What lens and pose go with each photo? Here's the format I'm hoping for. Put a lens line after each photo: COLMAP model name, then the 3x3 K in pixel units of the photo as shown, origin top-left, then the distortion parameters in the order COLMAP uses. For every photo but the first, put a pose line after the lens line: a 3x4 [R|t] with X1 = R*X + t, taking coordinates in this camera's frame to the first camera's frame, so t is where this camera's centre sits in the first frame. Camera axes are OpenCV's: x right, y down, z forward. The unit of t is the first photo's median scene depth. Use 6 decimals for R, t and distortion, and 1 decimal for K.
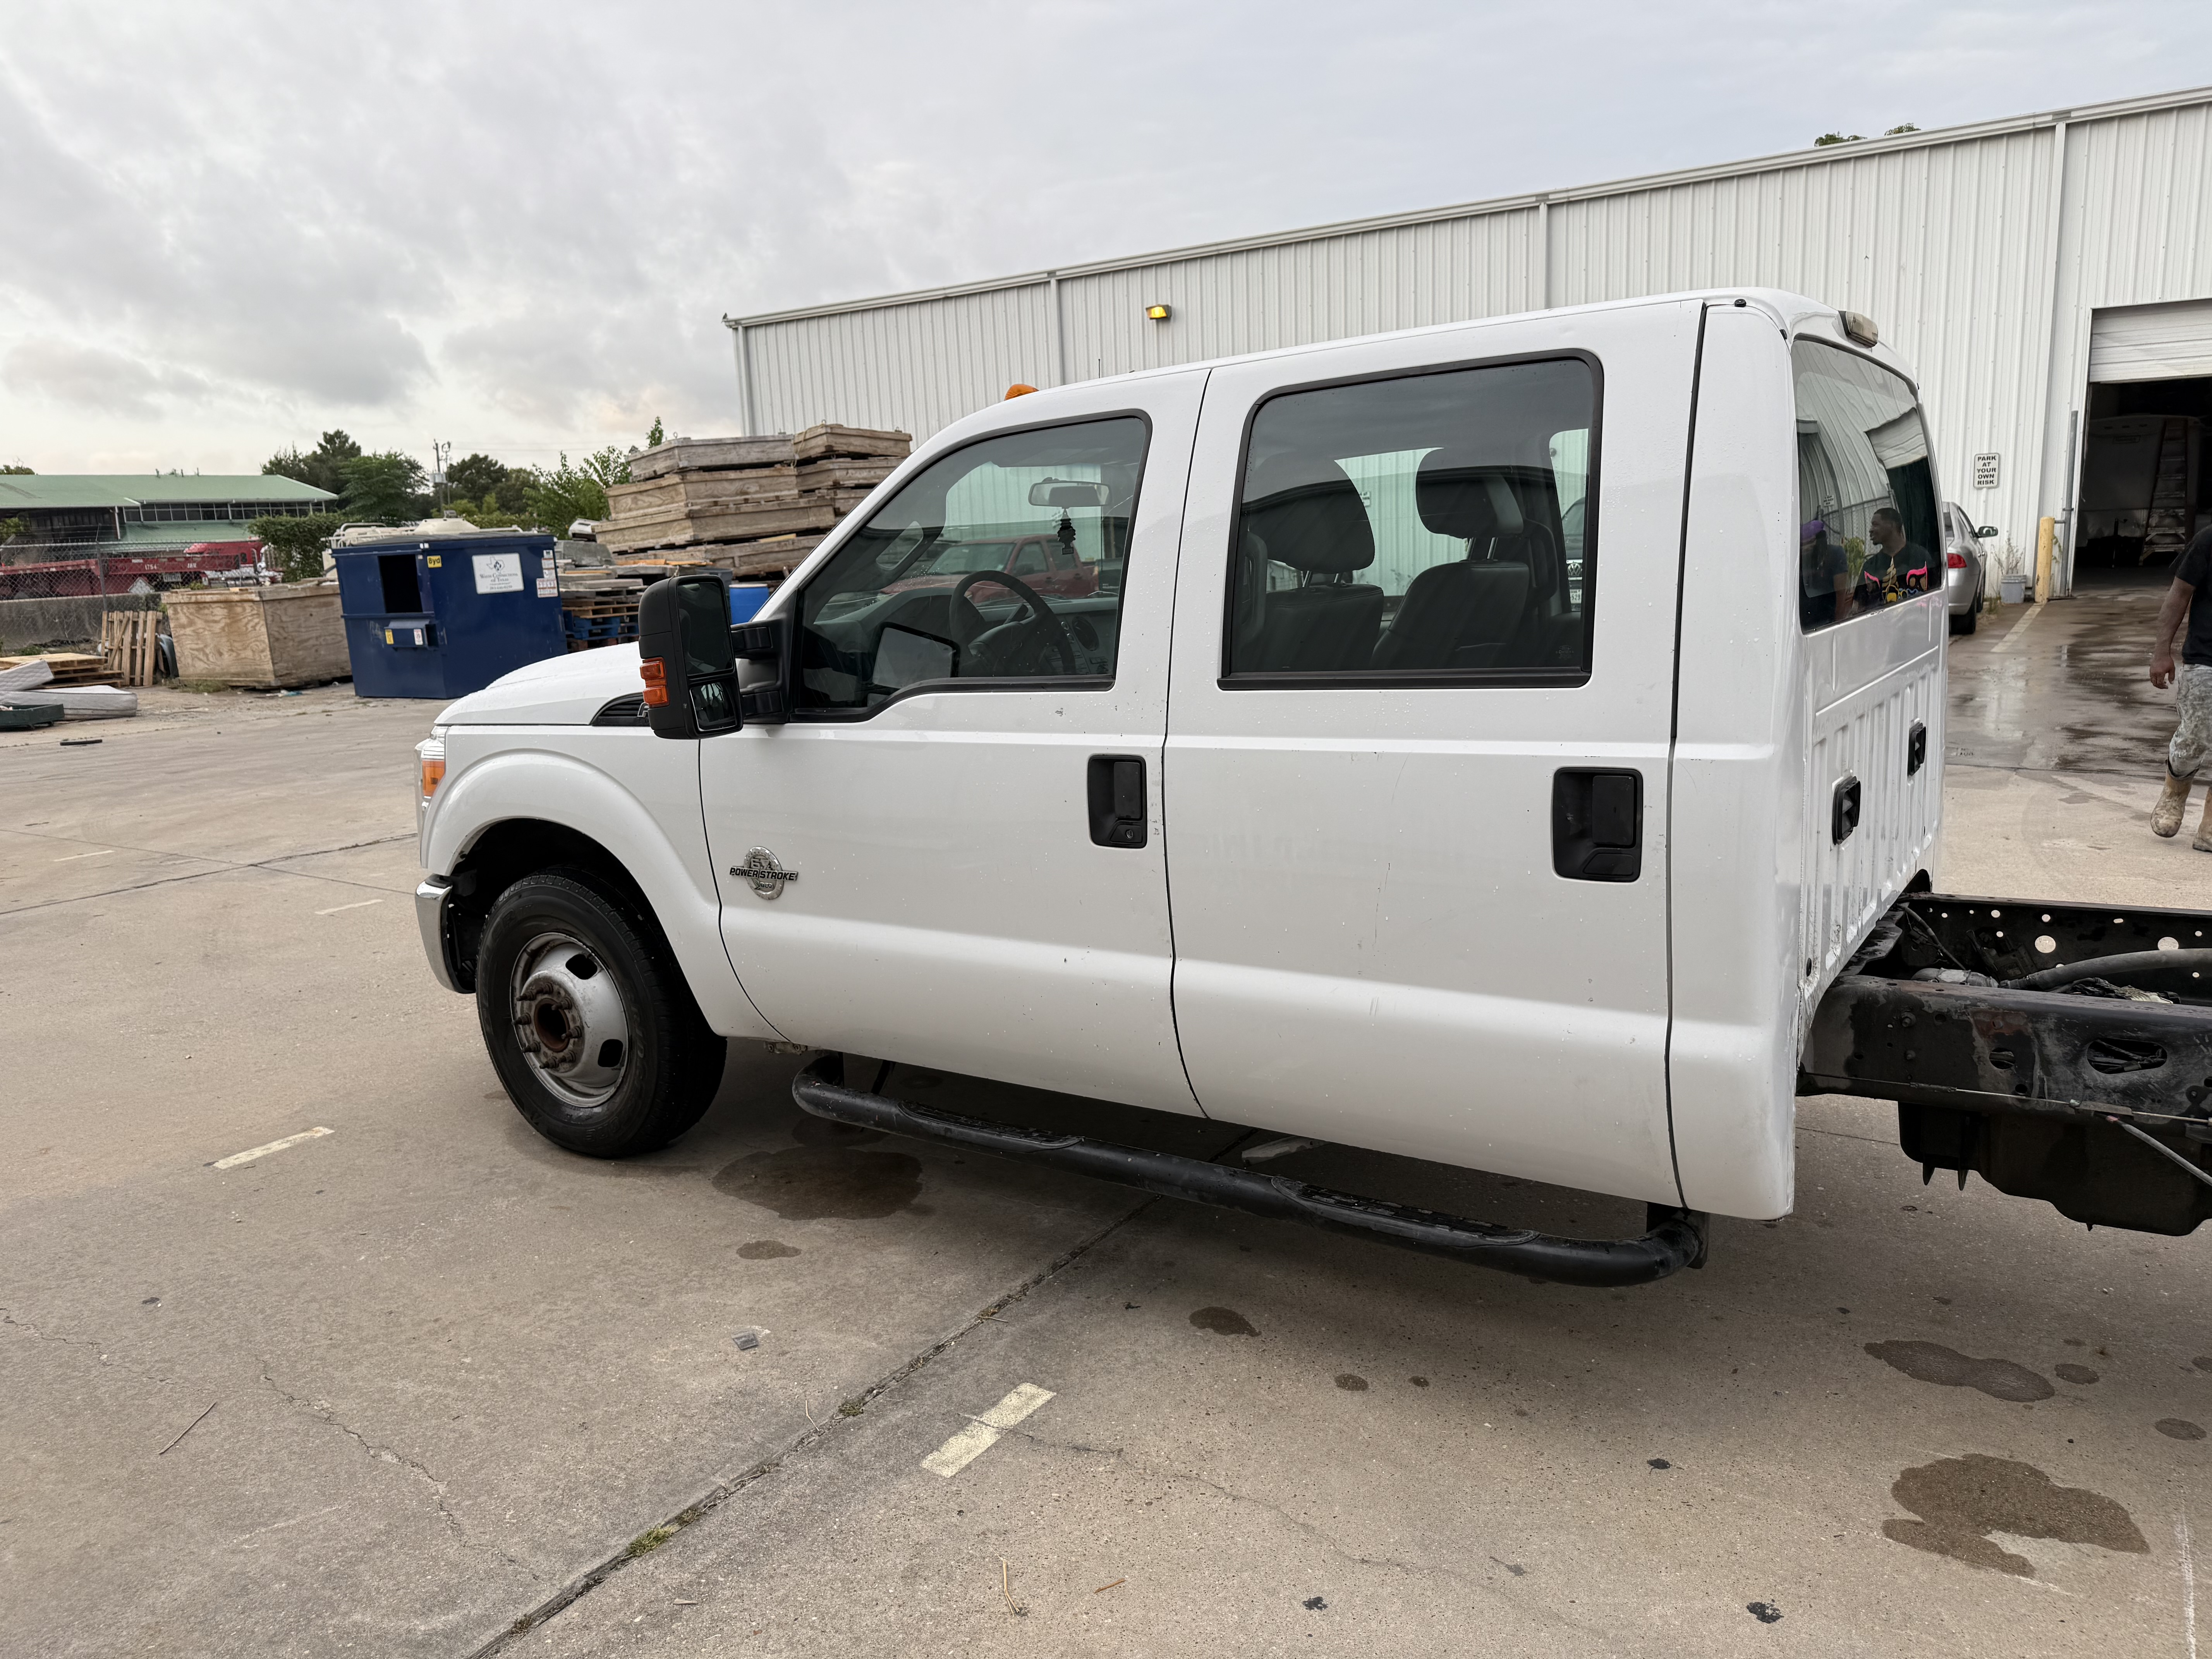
lens RADIAL K [[1563.0, 0, 1106.0], [0, 1563.0, 829.5], [0, 0, 1]] dist [0.000076, 0.003014]
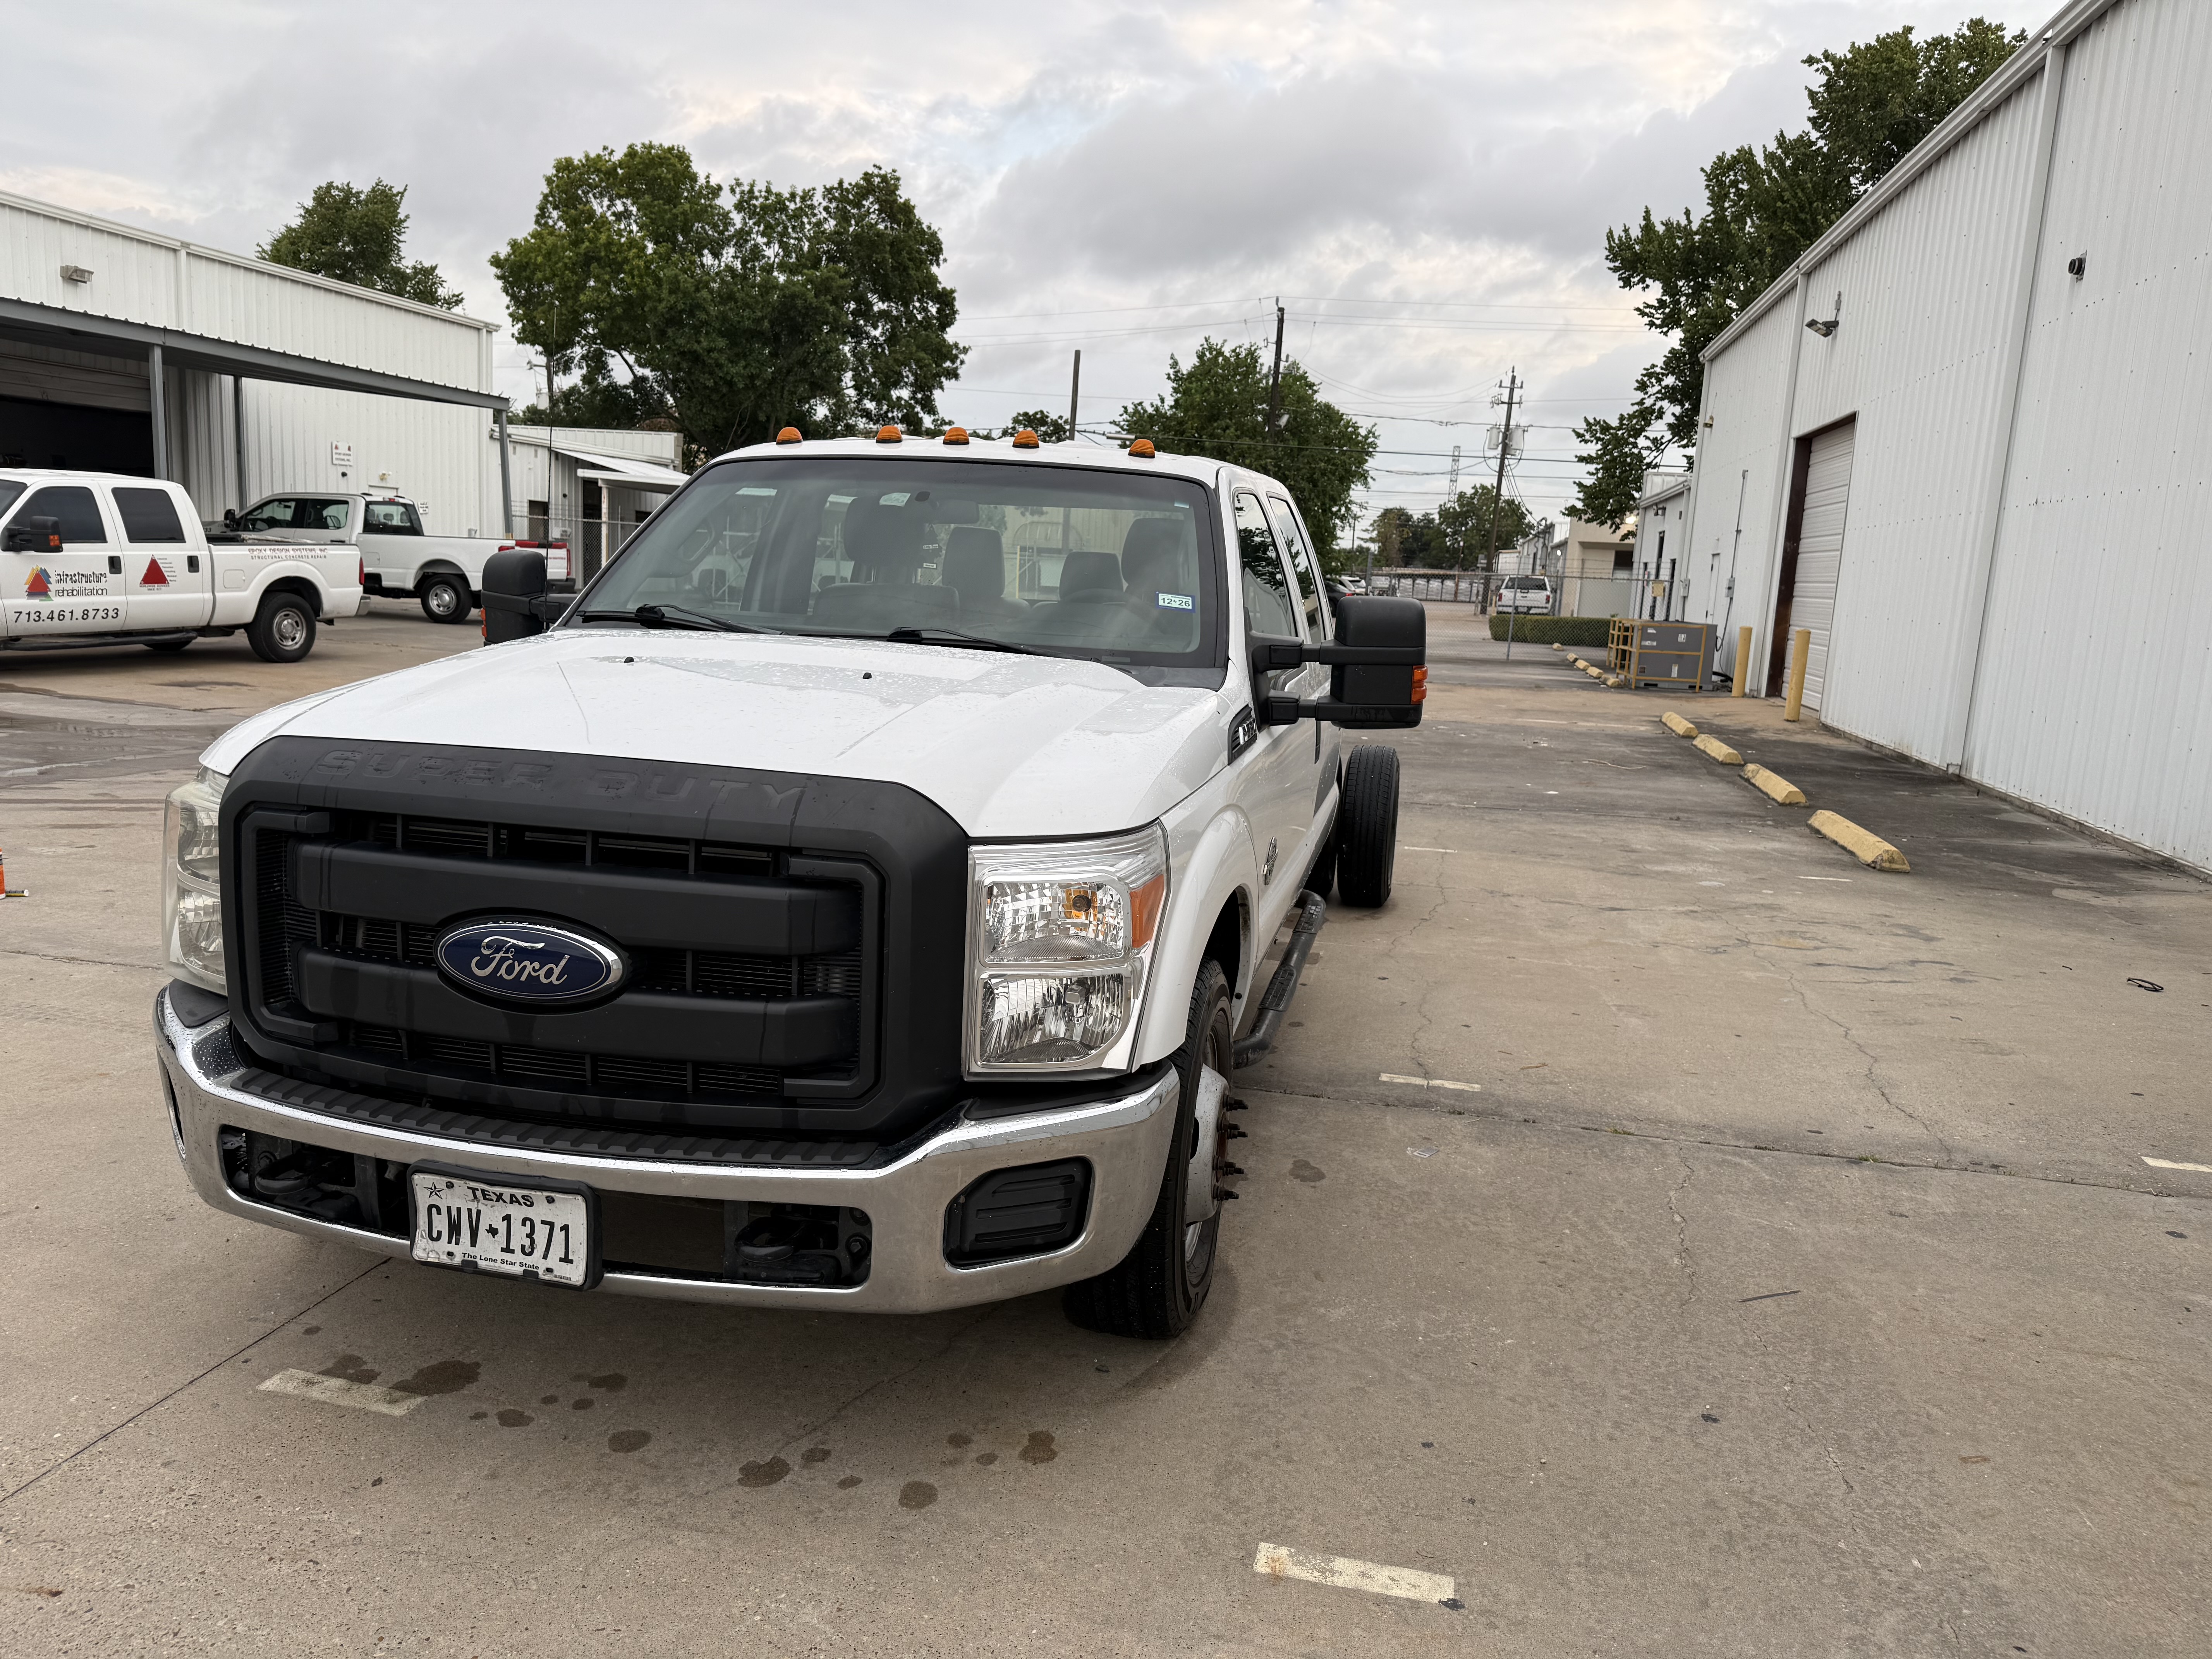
lens RADIAL K [[1563.0, 0, 1106.0], [0, 1563.0, 829.5], [0, 0, 1]] dist [0.000076, 0.003014]
pose [[-0.362777, -0.138814, 0.921479, -1.405899], [0.138137, 0.969908, 0.200493, -0.268993], [-0.921581, 0.200024, -0.332684, 1.731312]]
